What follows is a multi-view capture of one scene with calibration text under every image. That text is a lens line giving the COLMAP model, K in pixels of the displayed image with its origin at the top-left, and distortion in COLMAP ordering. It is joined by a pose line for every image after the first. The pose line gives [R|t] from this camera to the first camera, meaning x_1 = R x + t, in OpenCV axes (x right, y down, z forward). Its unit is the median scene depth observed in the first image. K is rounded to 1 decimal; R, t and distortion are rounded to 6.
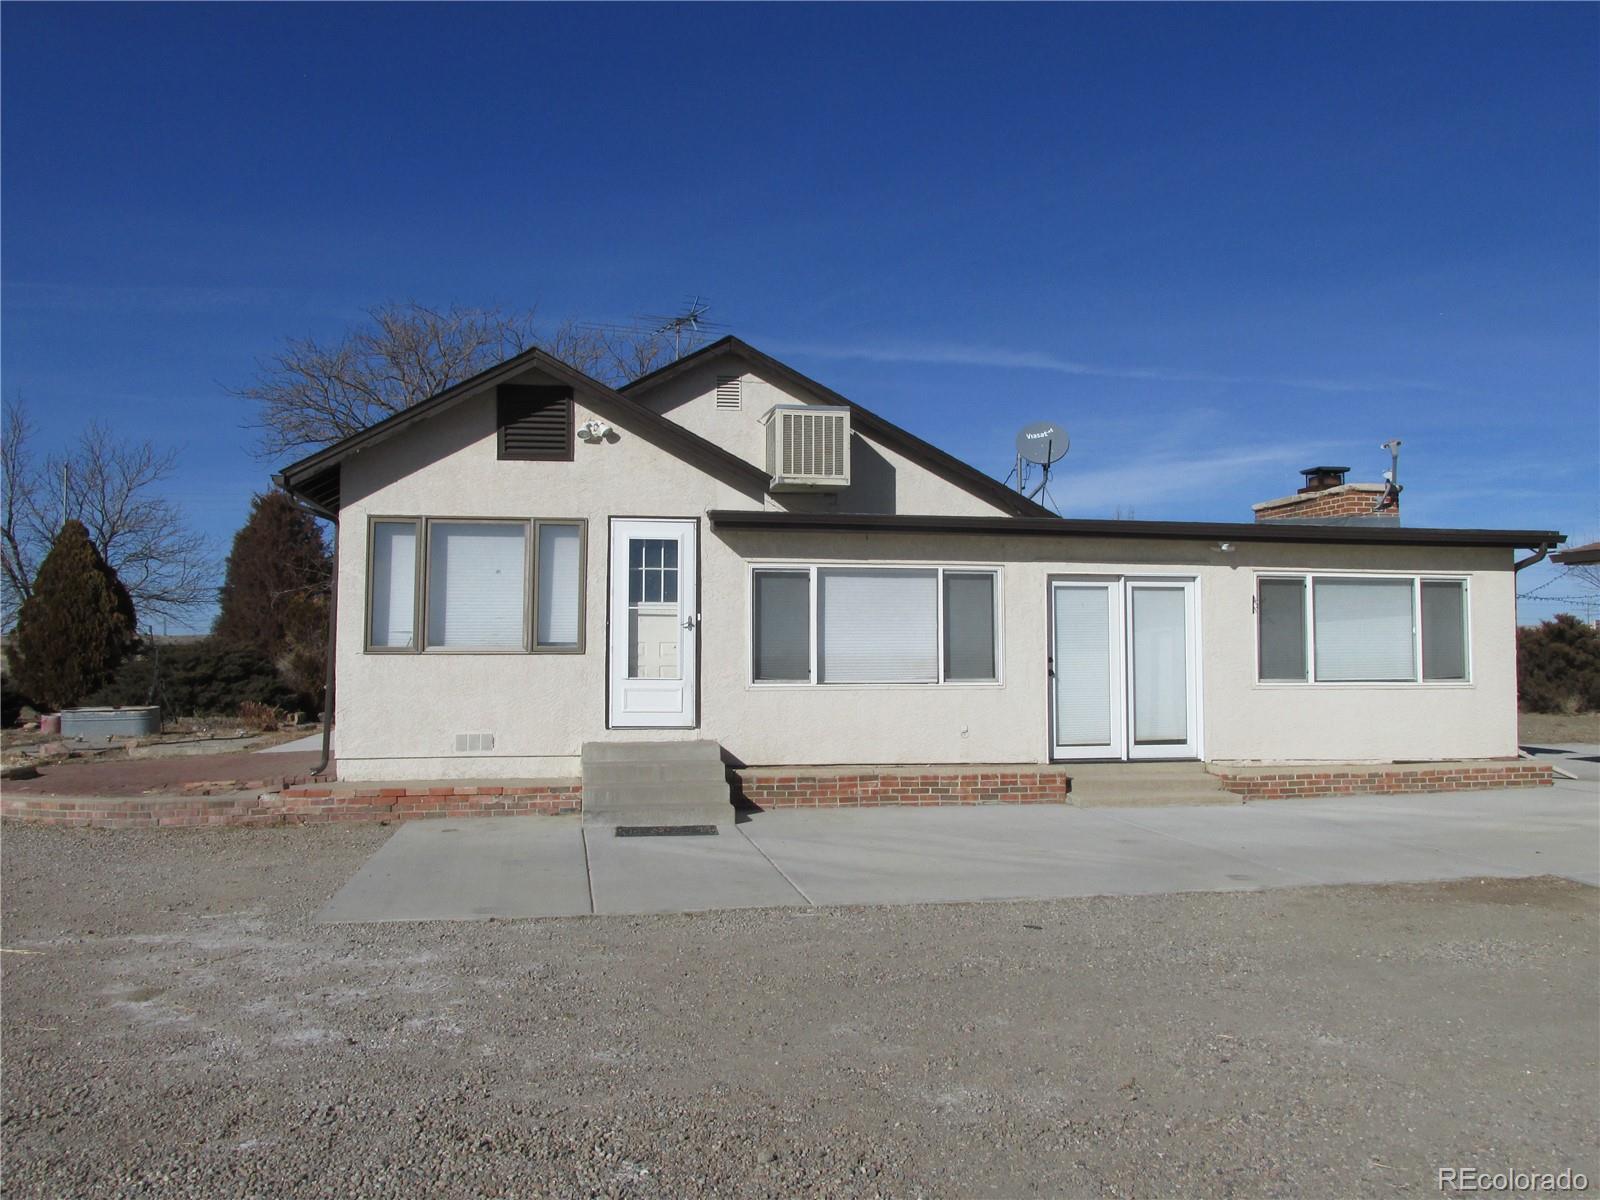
lens RADIAL K [[1336.6, 0, 799.4], [0, 1336.6, 596.9], [0, 0, 1]] dist [-0.027531, 0.011918]
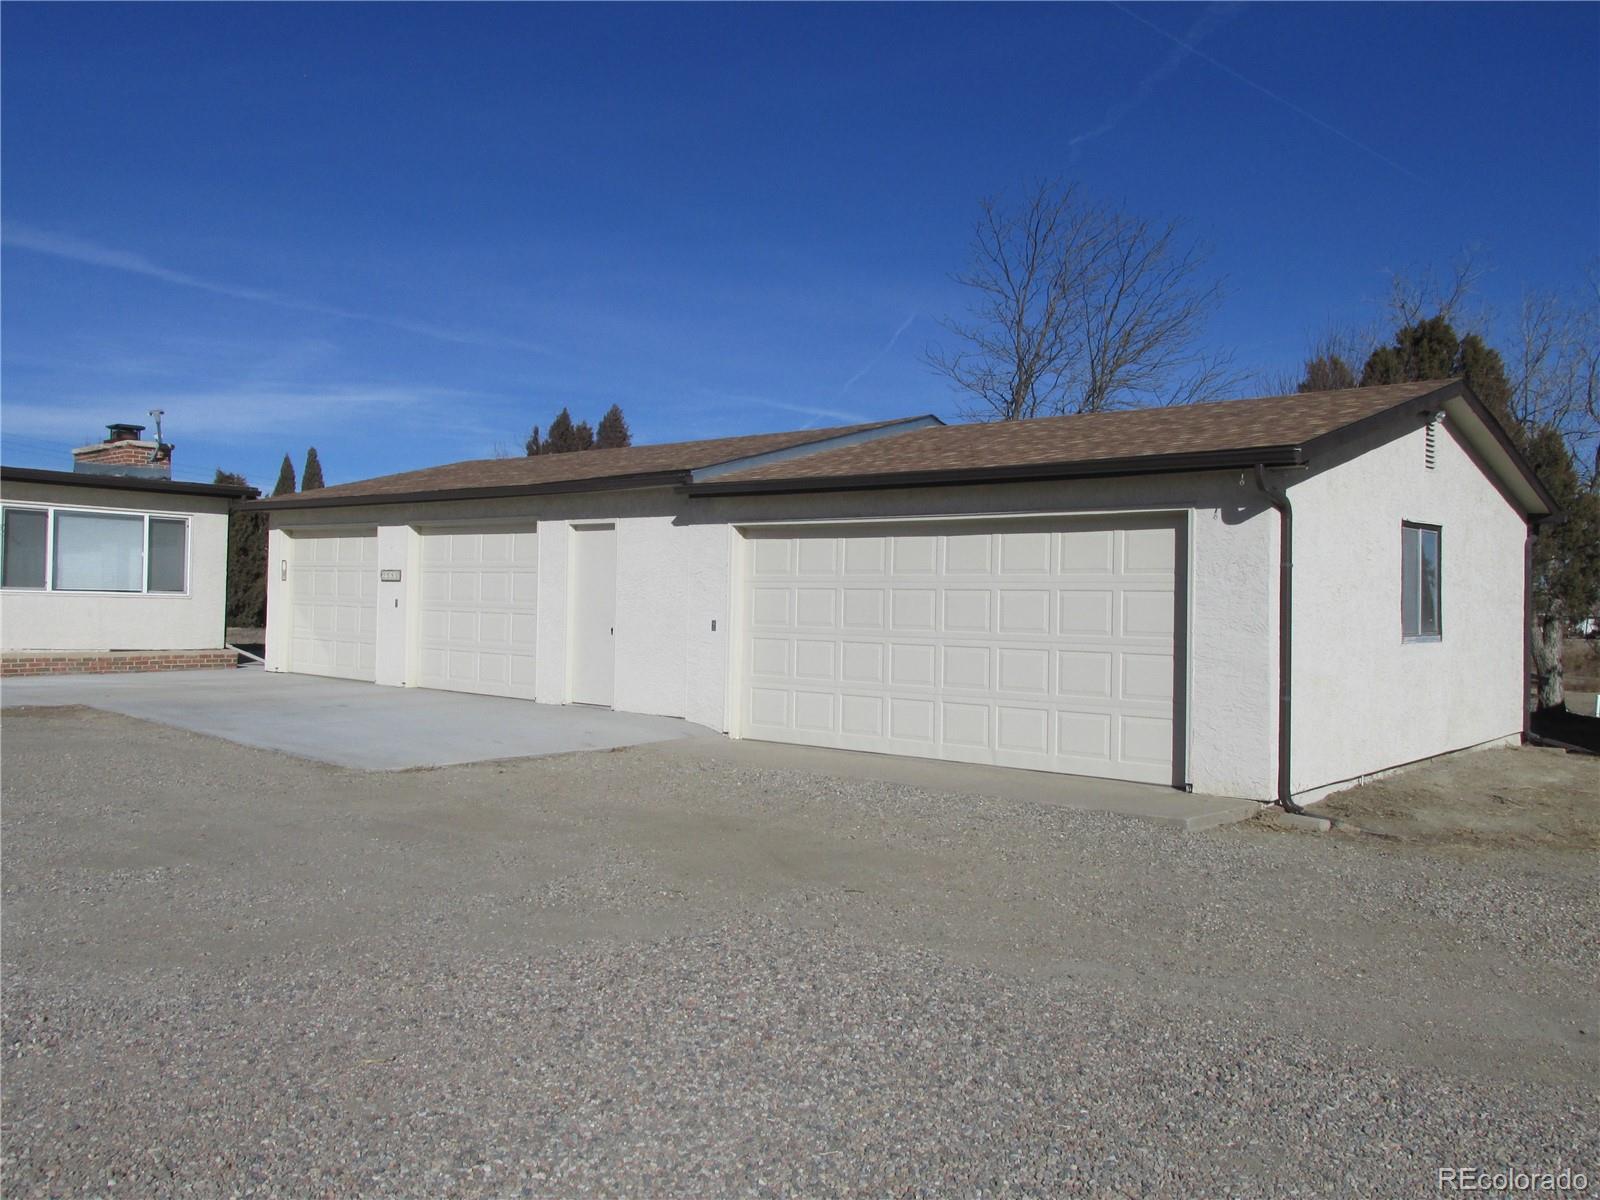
lens RADIAL K [[1336.6, 0, 800.7], [0, 1336.6, 598.2], [0, 0, 1]] dist [-0.027531, 0.011918]
pose [[0.795157, 0.020272, 0.606065, 0.189882], [-0.048481, 0.998367, 0.030213, -0.003483], [-0.604463, -0.053407, 0.794841, -0.502388]]
